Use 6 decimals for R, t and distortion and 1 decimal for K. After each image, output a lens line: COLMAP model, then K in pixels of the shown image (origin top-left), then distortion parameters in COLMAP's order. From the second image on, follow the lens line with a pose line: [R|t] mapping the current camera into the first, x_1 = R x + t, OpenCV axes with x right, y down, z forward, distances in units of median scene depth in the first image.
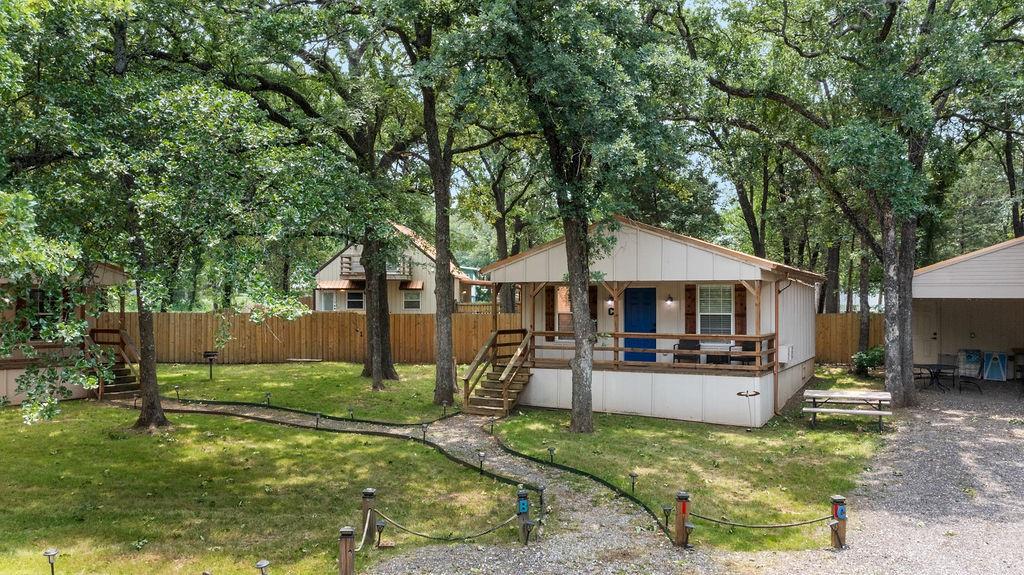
lens RADIAL K [[815.3, 0, 509.2], [0, 815.3, 290.9], [0, 0, 1]] dist [-0.019305, -0.002062]
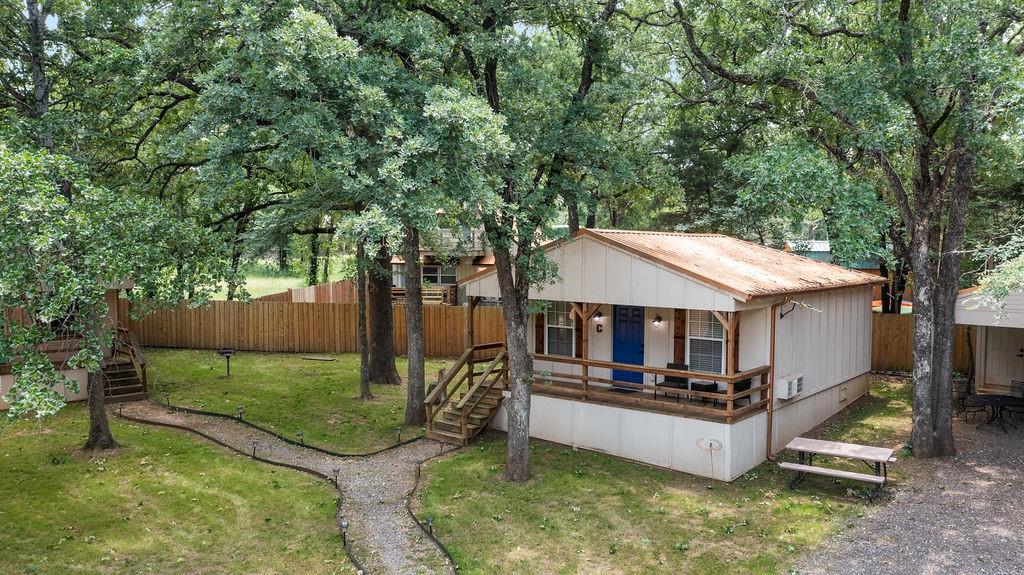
lens RADIAL K [[815.3, 0, 509.2], [0, 815.3, 290.9], [0, 0, 1]] dist [-0.019305, -0.002062]
pose [[0.979453, 0.013420, -0.201225, 0.220324], [0.001108, 0.997411, 0.071910, -0.085487], [0.201669, -0.070655, 0.976902, 0.108465]]
